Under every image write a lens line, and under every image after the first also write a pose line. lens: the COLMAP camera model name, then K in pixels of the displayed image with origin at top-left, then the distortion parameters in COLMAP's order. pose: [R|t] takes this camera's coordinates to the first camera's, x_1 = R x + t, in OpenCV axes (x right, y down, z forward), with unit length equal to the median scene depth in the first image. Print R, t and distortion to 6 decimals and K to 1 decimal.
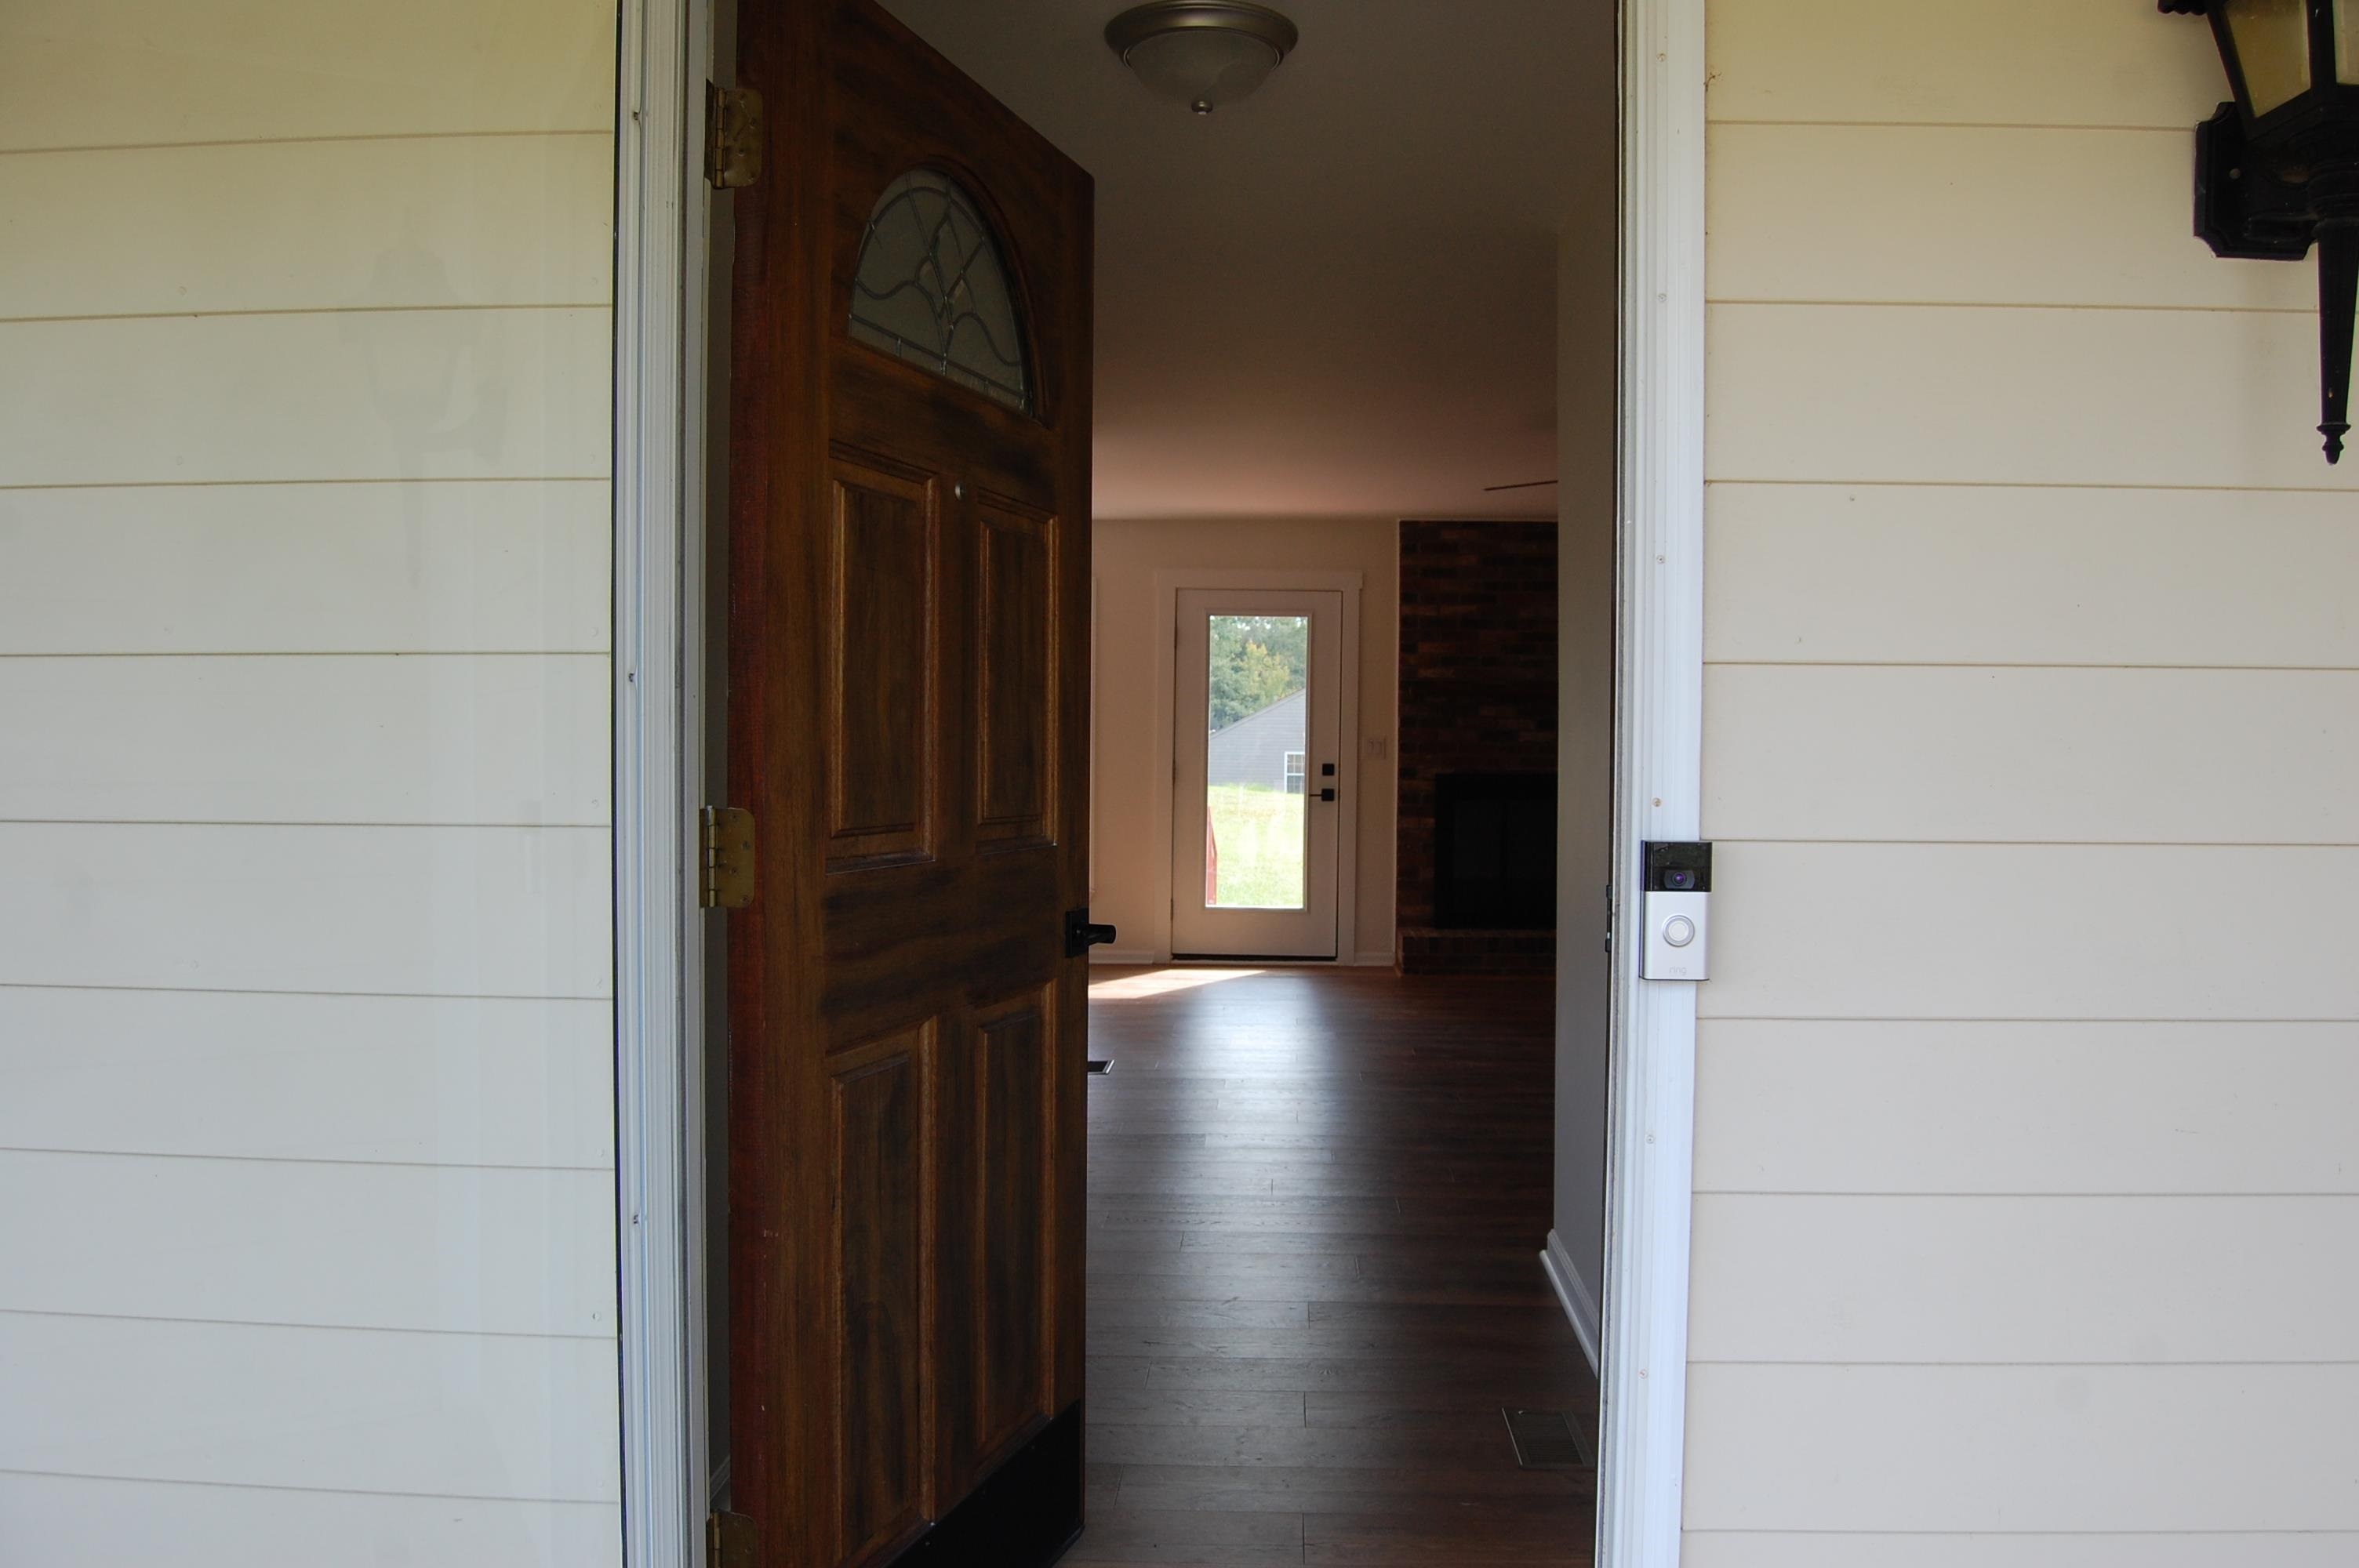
lens RADIAL K [[1844.4, 0, 1193.2], [0, 1844.4, 784.9], [0, 0, 1]] dist [-0.090141, 0.033488]
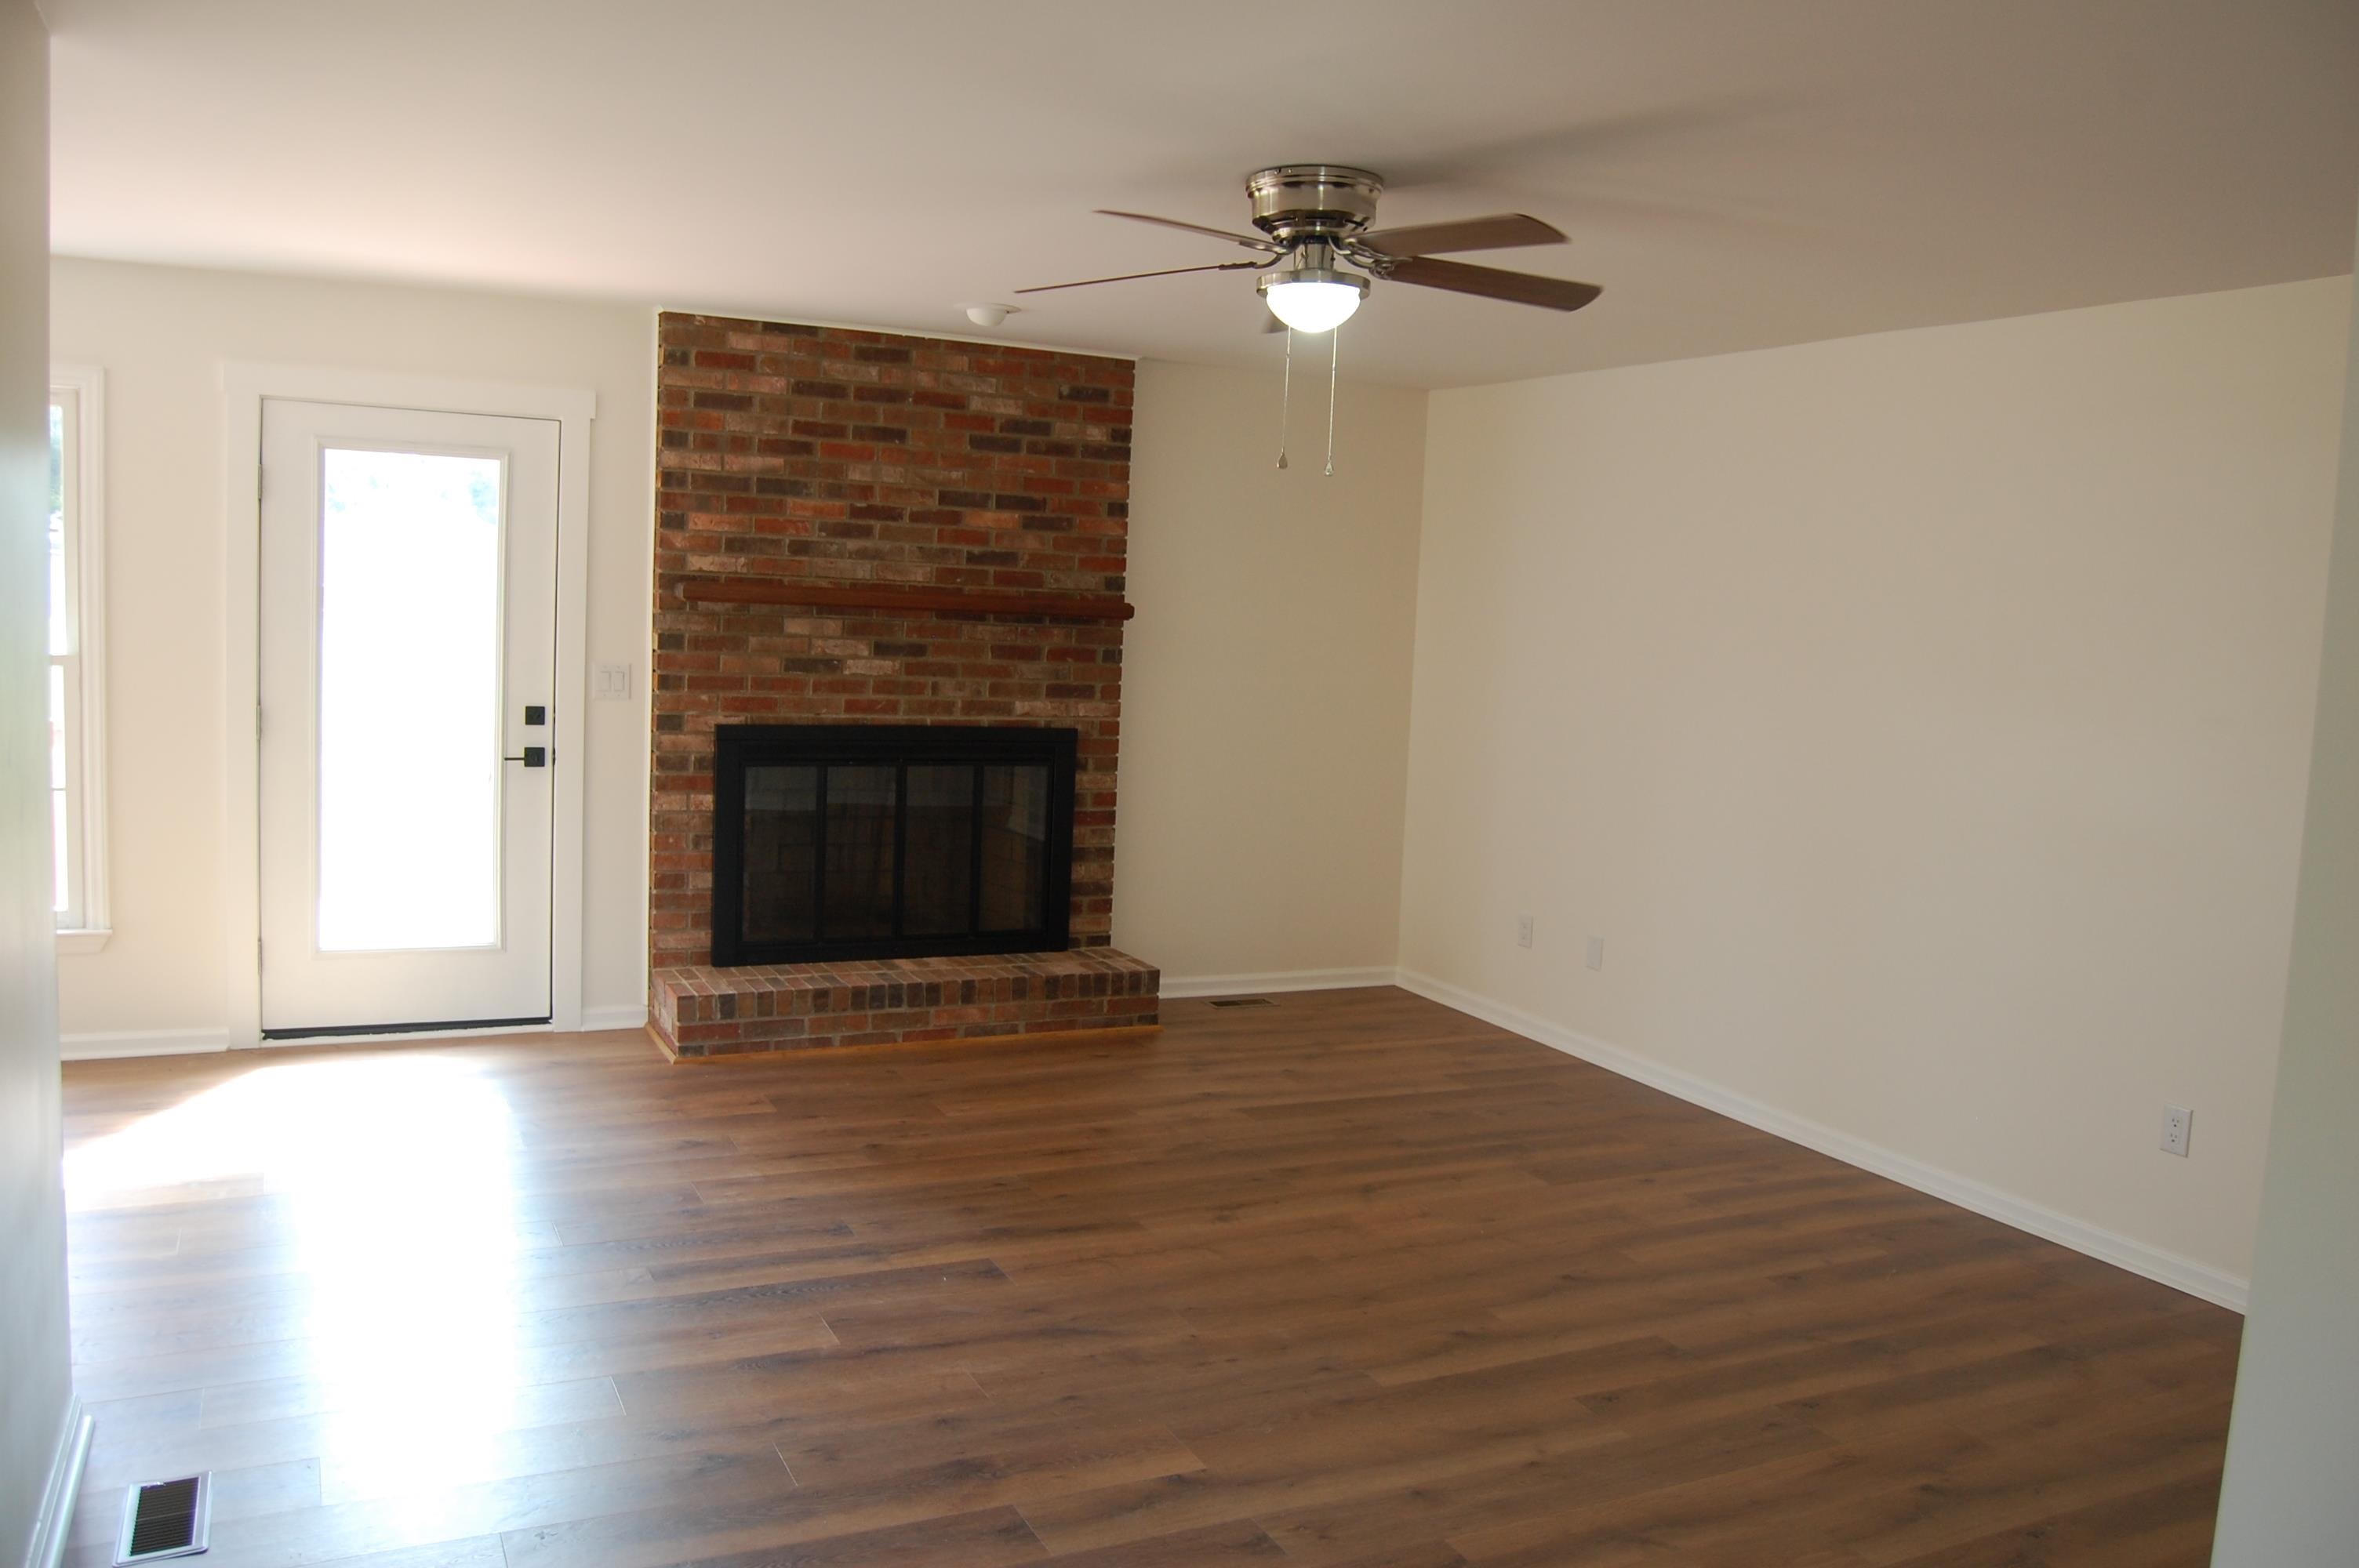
lens RADIAL K [[1844.4, 0, 1200.2], [0, 1844.4, 791.9], [0, 0, 1]] dist [-0.090141, 0.033488]
pose [[0.873631, -0.020472, 0.486158, -0.028396], [-0.026300, 0.995668, 0.089188, -0.043135], [-0.485878, -0.090703, 0.869308, 0.372217]]
